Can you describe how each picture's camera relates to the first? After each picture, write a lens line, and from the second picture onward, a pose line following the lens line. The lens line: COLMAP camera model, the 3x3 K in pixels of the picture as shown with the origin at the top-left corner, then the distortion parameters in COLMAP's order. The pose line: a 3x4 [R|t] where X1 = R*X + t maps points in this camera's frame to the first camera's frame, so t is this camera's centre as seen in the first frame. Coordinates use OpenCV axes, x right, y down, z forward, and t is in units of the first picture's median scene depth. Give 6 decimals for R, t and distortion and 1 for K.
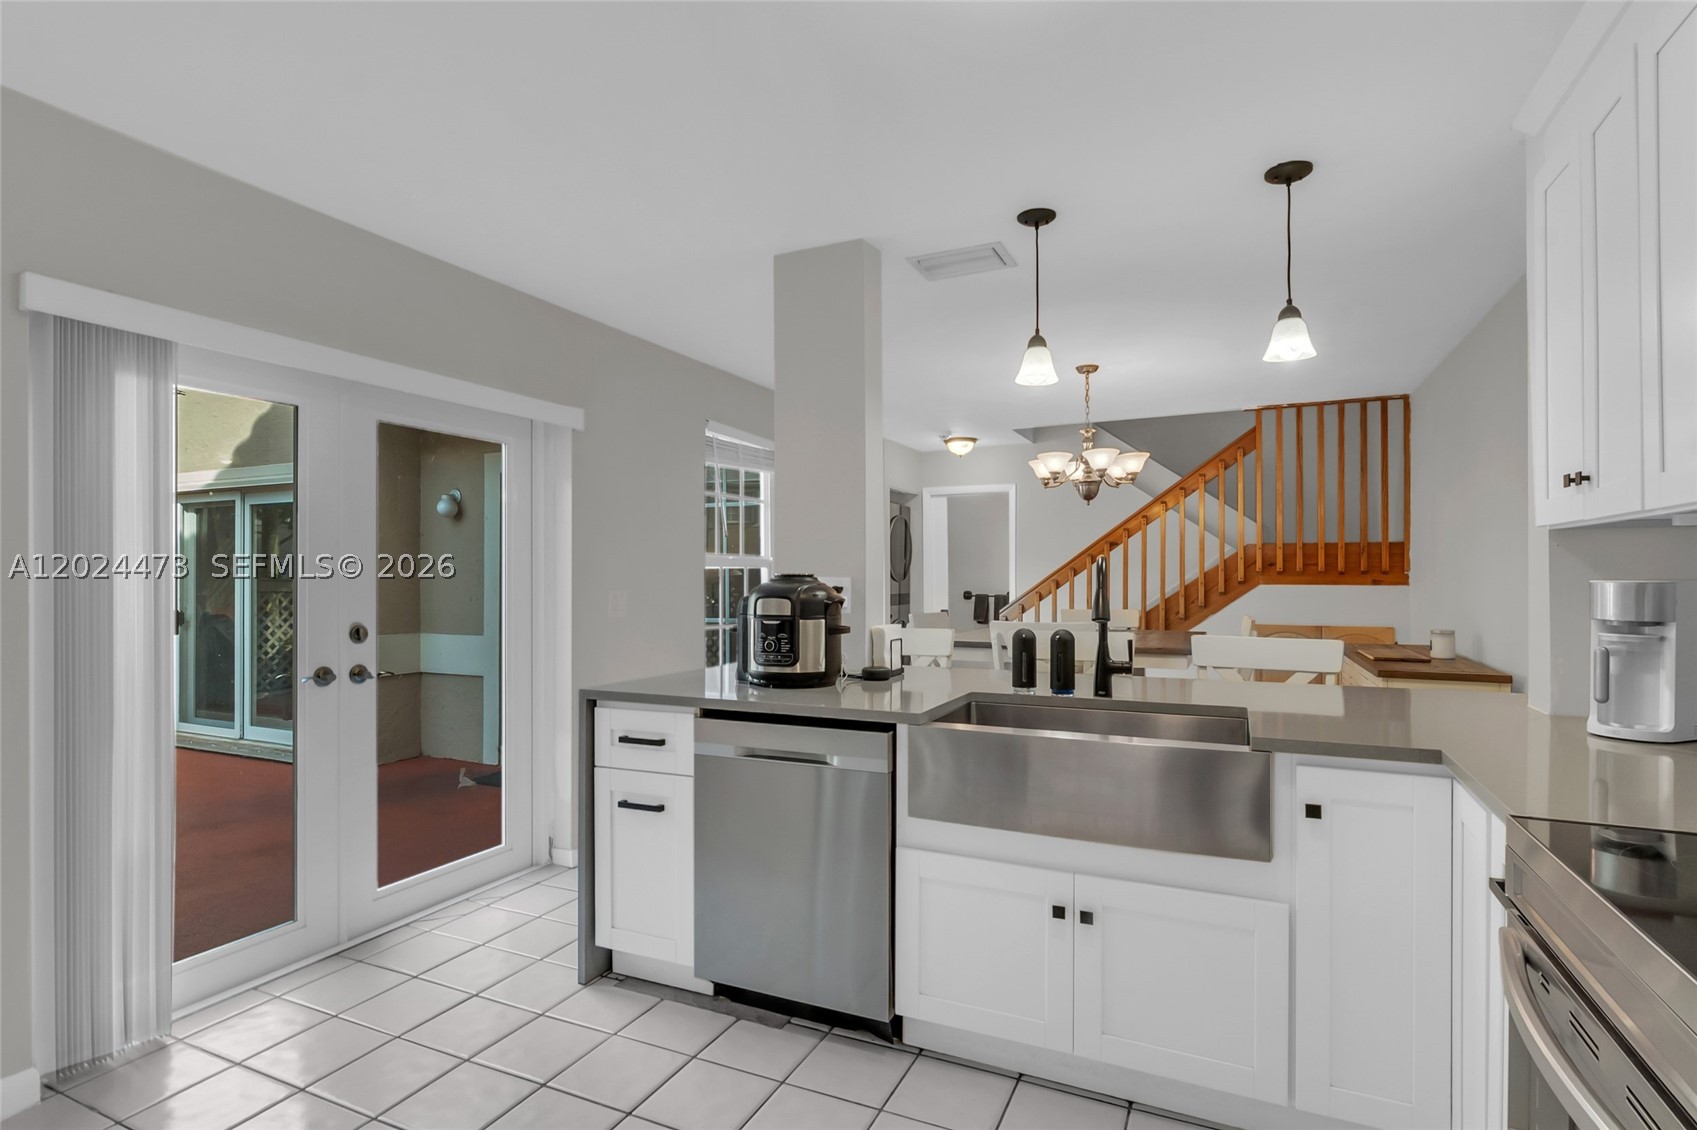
lens RADIAL K [[864.7, 0, 823.7], [0, 864.7, 575.1], [0, 0, 1]] dist [0.001923, 0.000279]
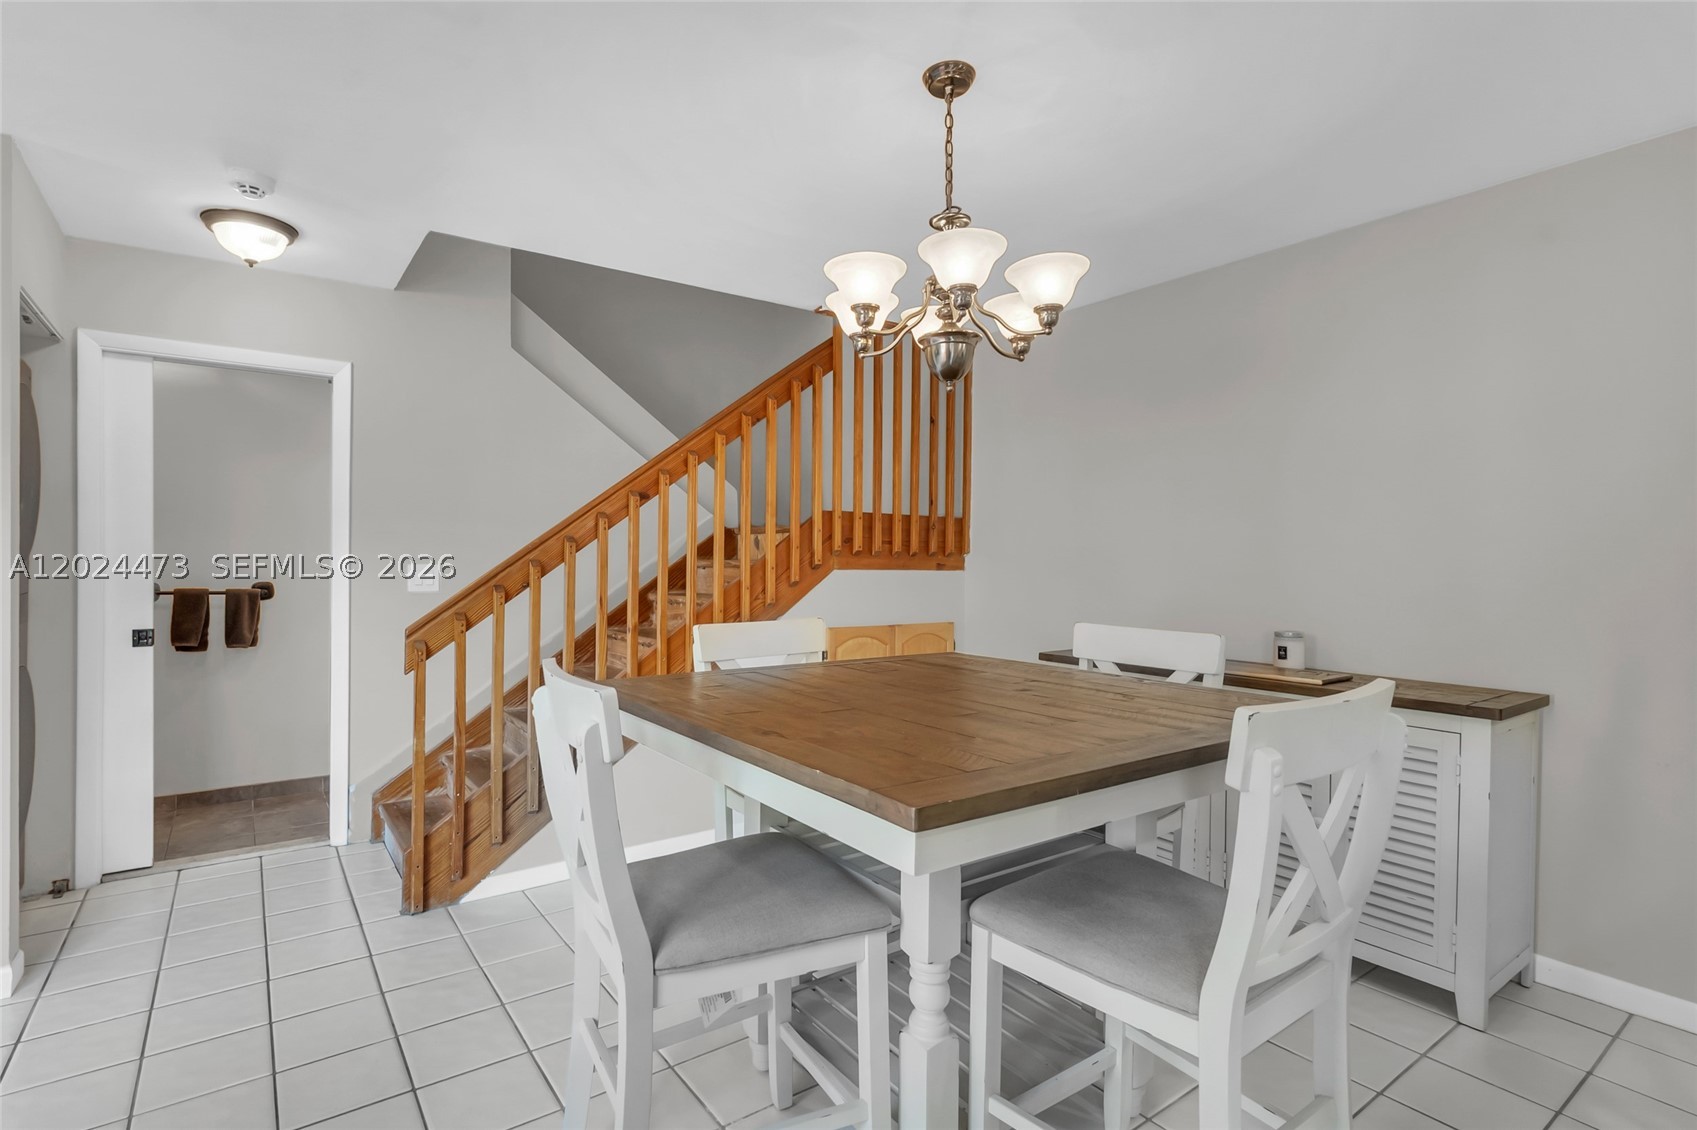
lens RADIAL K [[818.4, 0, 830.9], [0, 818.4, 563.3], [0, 0, 1]] dist [0.002224, 0.000337]
pose [[0.470117, 0.005336, 0.882588, -0.077476], [-0.011690, 0.999932, 0.000181, 0.006122], [-0.882527, -0.010403, 0.470147, 0.733522]]
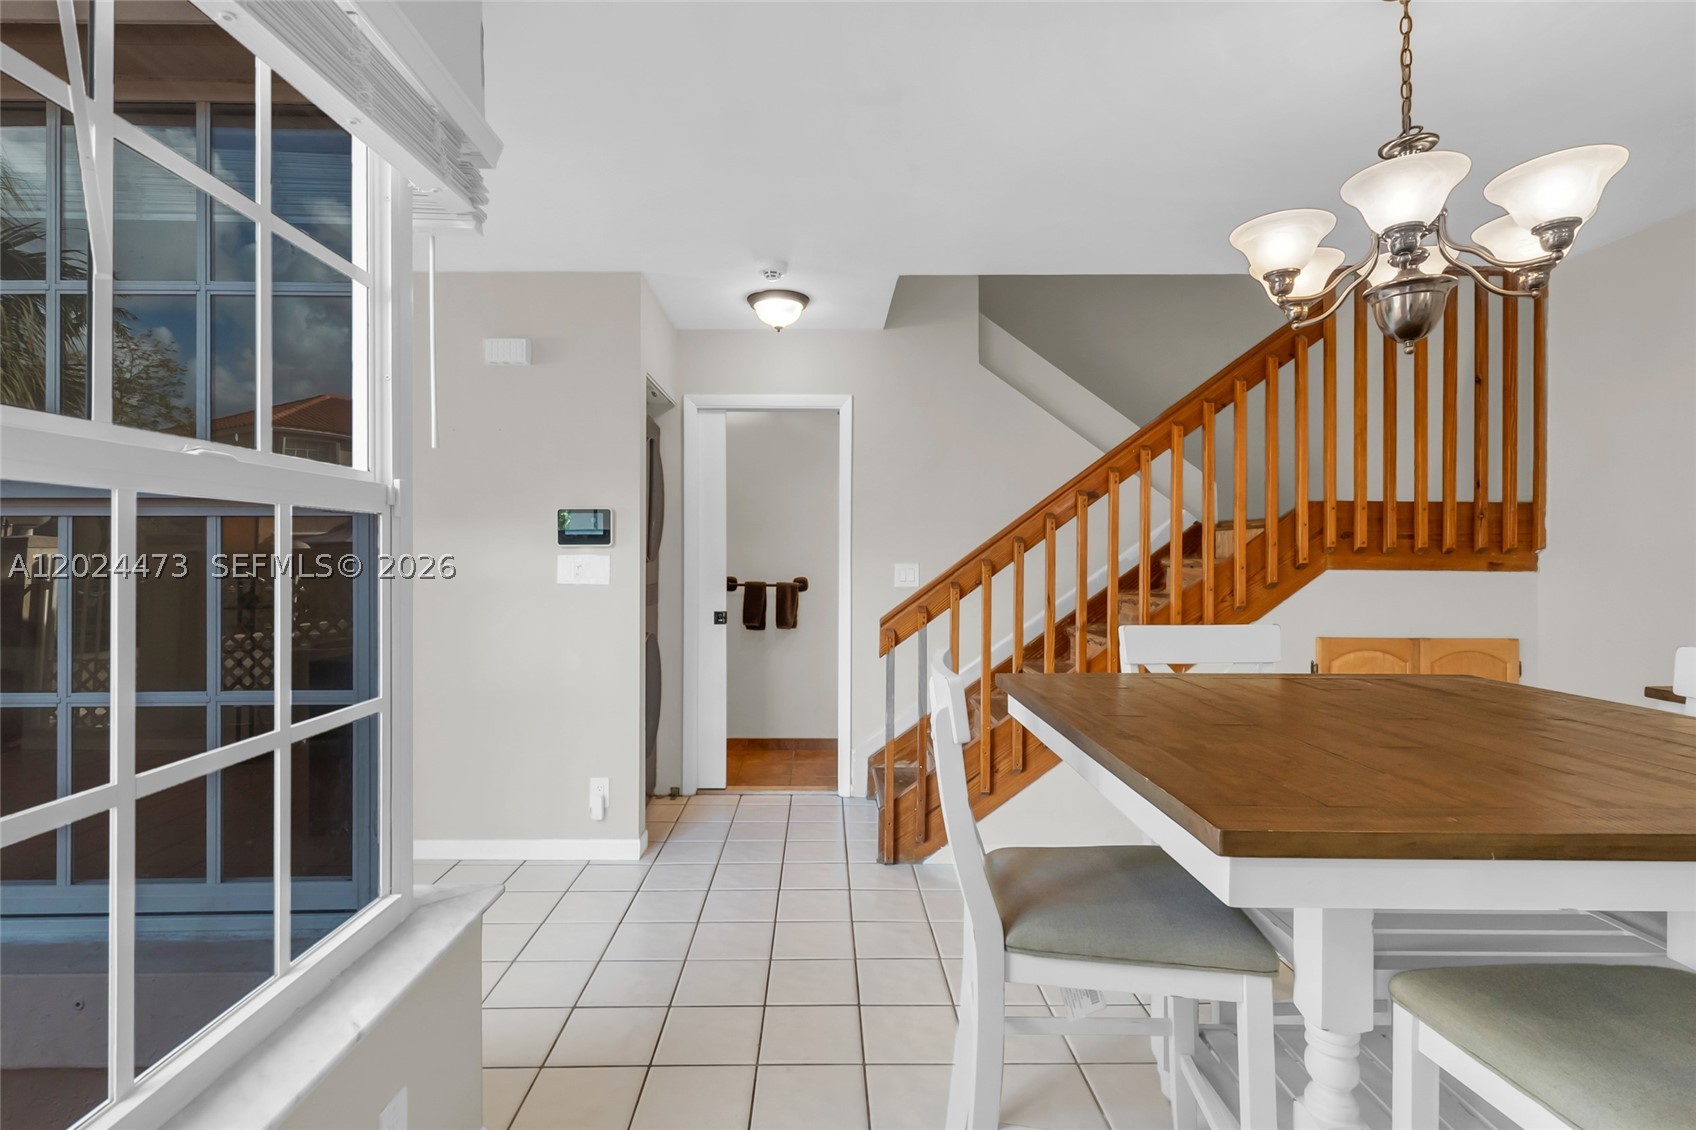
lens RADIAL K [[822.6, 0, 835.4], [0, 822.6, 554.8], [0, 0, 1]] dist [0.004200, 0.000394]
pose [[0.890605, 0.008591, 0.454697, -0.054411], [-0.008554, 0.999961, -0.002139, 0.005114], [-0.454697, -0.001984, 0.890644, 0.686928]]
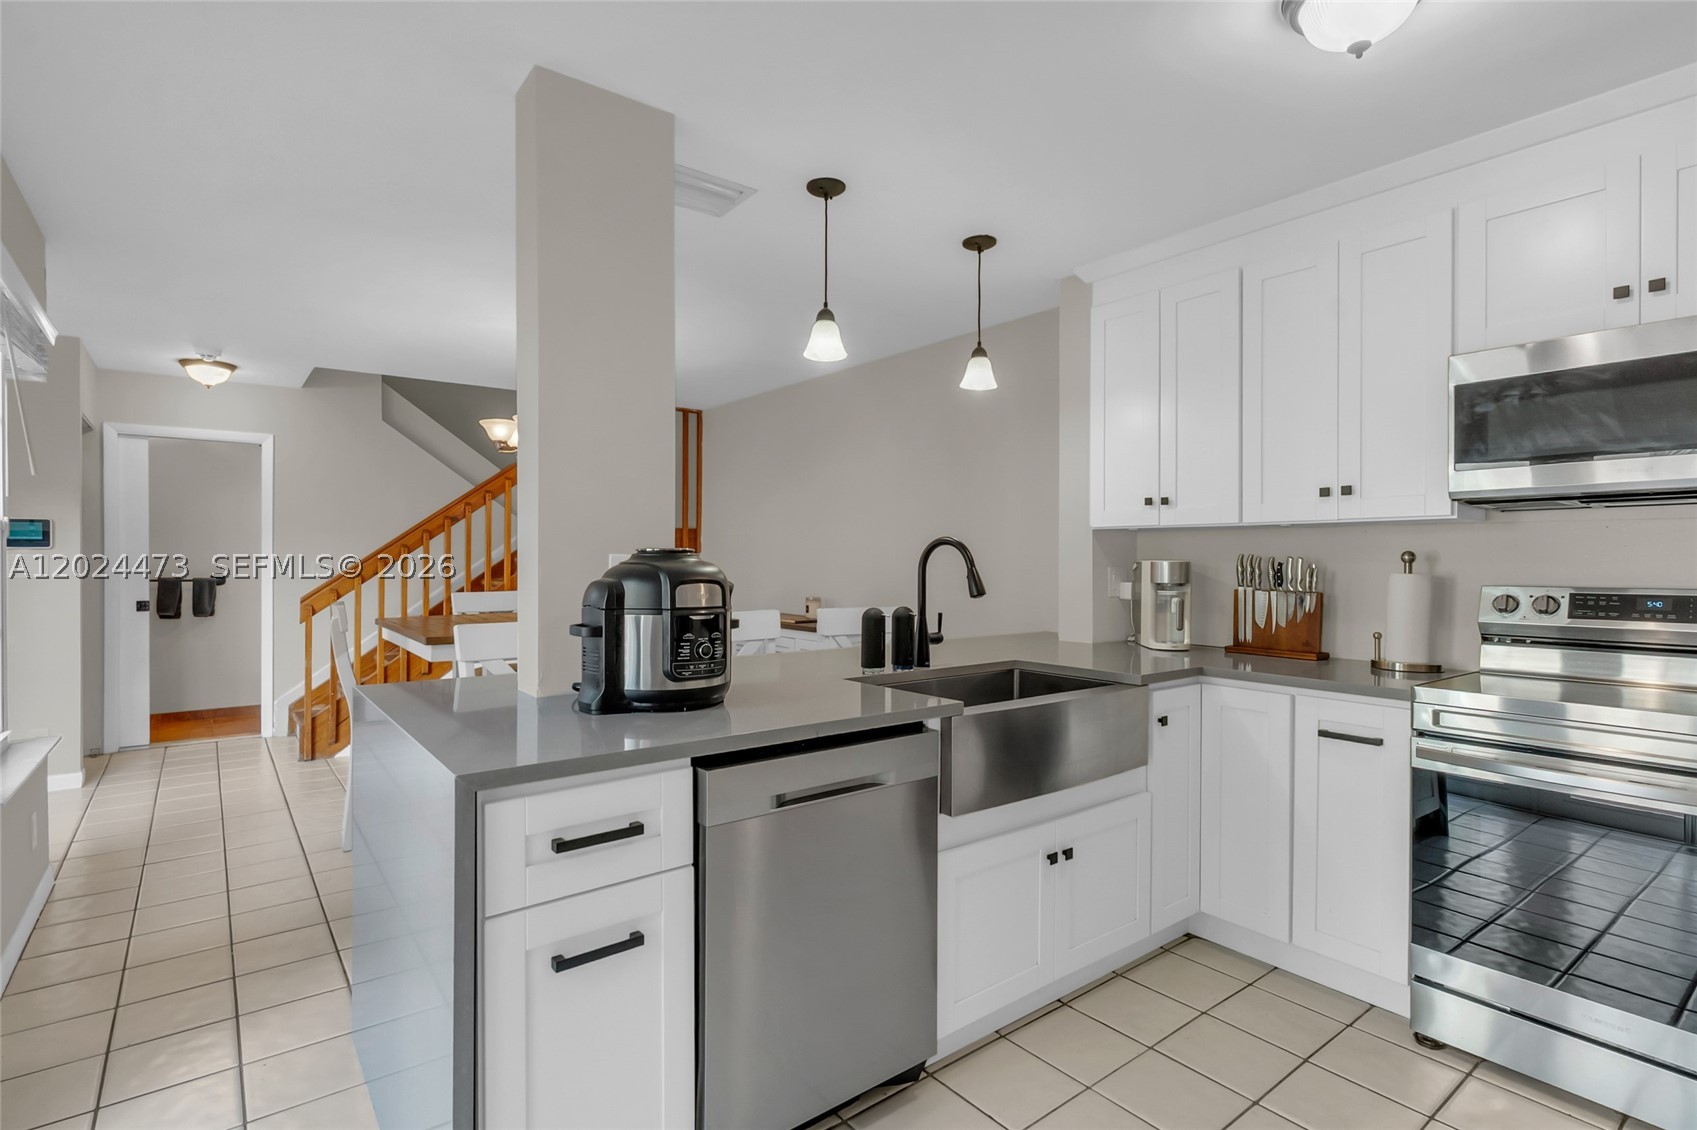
lens RADIAL K [[824.7, 0, 843.8], [0, 824.7, 561.5], [0, 0, 1]] dist [-0.000775, -0.000611]
pose [[0.437539, 0.001306, 0.899199, -0.295531], [-0.008476, 0.999961, 0.002672, 0.003041], [-0.899160, -0.008790, 0.437533, 0.289776]]
